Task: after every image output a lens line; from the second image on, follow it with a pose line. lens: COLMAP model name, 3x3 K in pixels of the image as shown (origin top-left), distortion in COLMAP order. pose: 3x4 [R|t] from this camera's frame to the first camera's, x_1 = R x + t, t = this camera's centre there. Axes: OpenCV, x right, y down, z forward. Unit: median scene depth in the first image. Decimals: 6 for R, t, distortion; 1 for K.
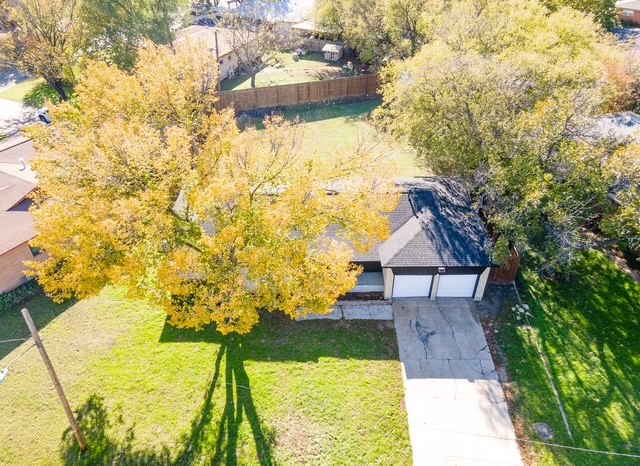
lens RADIAL K [[471.6, 0, 320.0], [0, 471.6, 233.0], [0, 0, 1]] dist [0.108964, -0.000710]
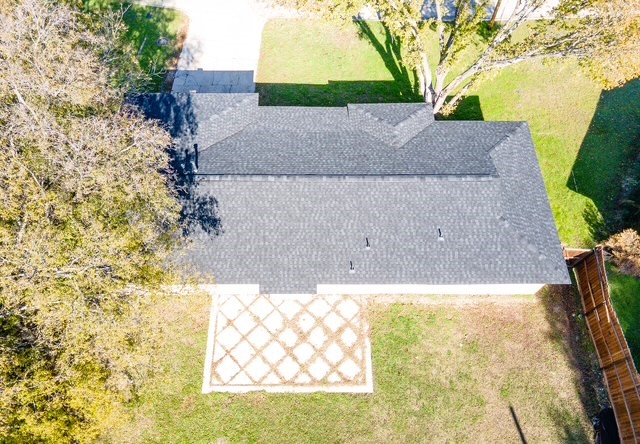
lens RADIAL K [[477.3, 0, 320.0], [0, 477.3, 222.0], [0, 0, 1]] dist [-0.003077, -0.000487]
pose [[-0.999767, -0.015444, -0.015093, 0.026268], [-0.012626, -0.148982, 0.988759, -0.822592], [-0.017519, 0.988719, 0.148752, 1.064245]]
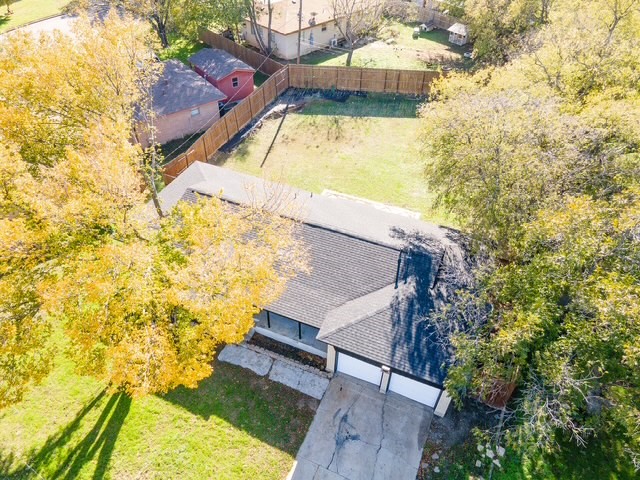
lens RADIAL K [[446.8, 0, 310.4], [0, 446.8, 247.0], [0, 0, 1]] dist [0.083011, 0.001645]
pose [[0.911150, 0.287336, -0.295371, 0.292614], [-0.247835, 0.954771, 0.164286, -0.193996], [0.329217, -0.076486, 0.941152, 0.279956]]
